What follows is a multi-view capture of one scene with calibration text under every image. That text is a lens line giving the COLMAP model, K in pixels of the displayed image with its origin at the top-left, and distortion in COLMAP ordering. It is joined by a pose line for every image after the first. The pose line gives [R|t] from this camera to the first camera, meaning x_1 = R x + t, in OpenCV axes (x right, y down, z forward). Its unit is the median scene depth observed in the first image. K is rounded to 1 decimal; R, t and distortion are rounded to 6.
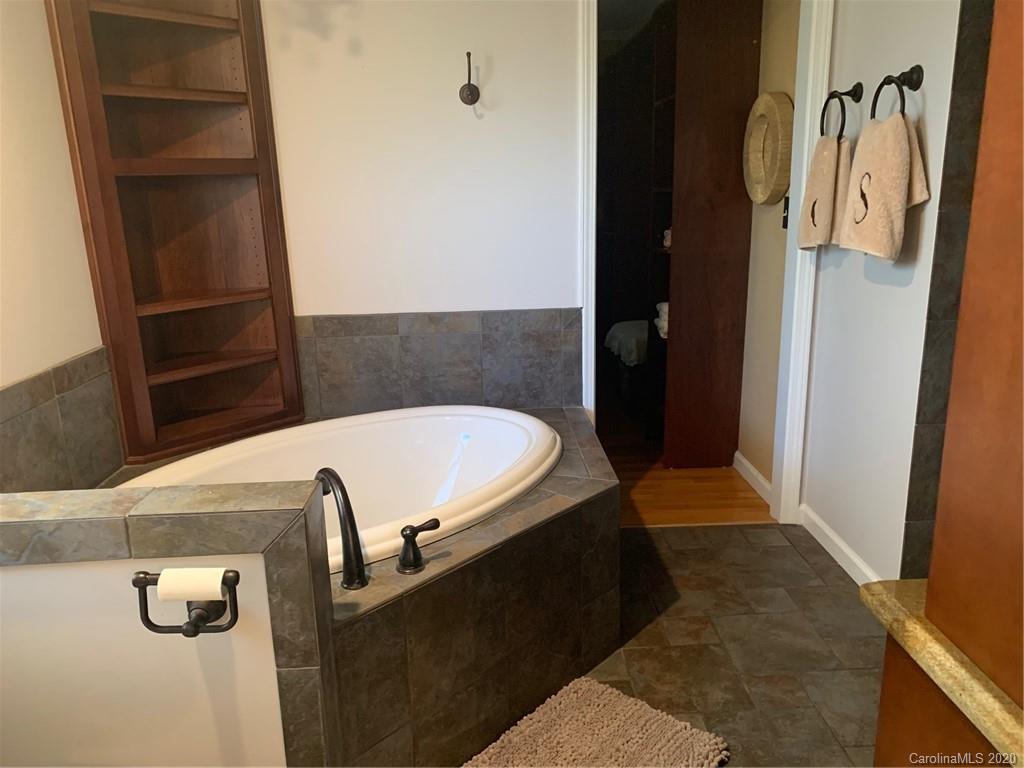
lens RADIAL K [[776.2, 0, 511.7], [0, 776.2, 386.3], [0, 0, 1]] dist [0.000897, -0.005508]
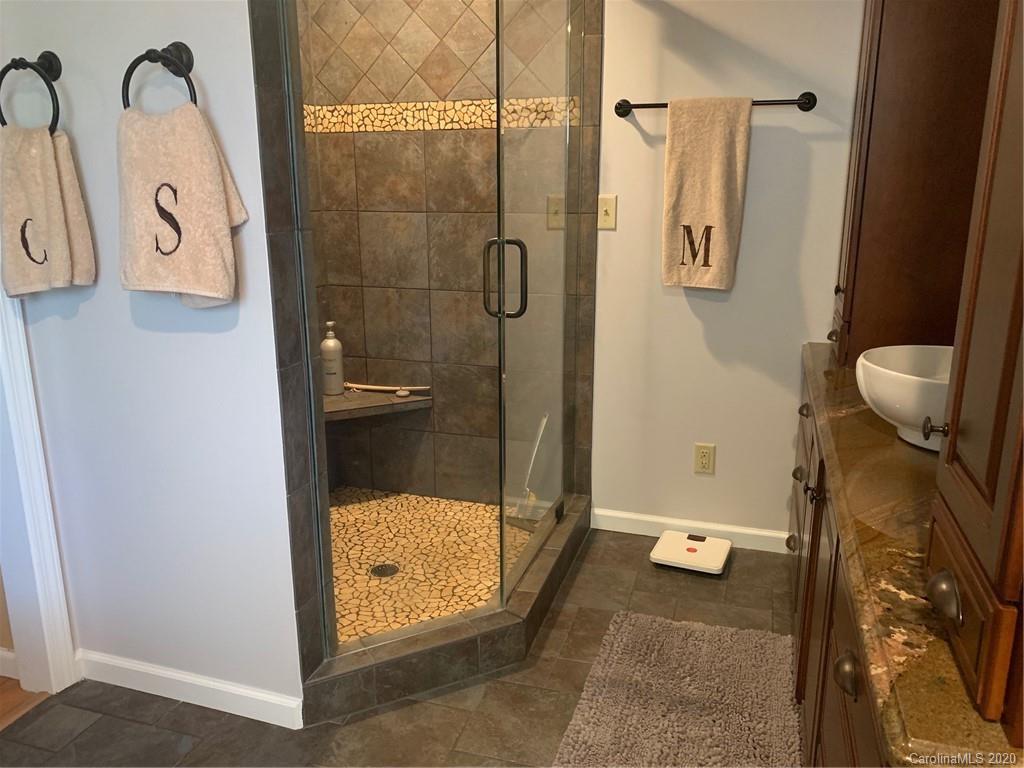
lens RADIAL K [[776.2, 0, 513.1], [0, 776.2, 382.9], [0, 0, 1]] dist [0.000897, -0.005508]
pose [[0.335526, -0.202670, 0.919971, -0.121906], [0.222398, 0.966019, 0.131703, -0.118475], [-0.915402, 0.160410, 0.369198, 0.463282]]
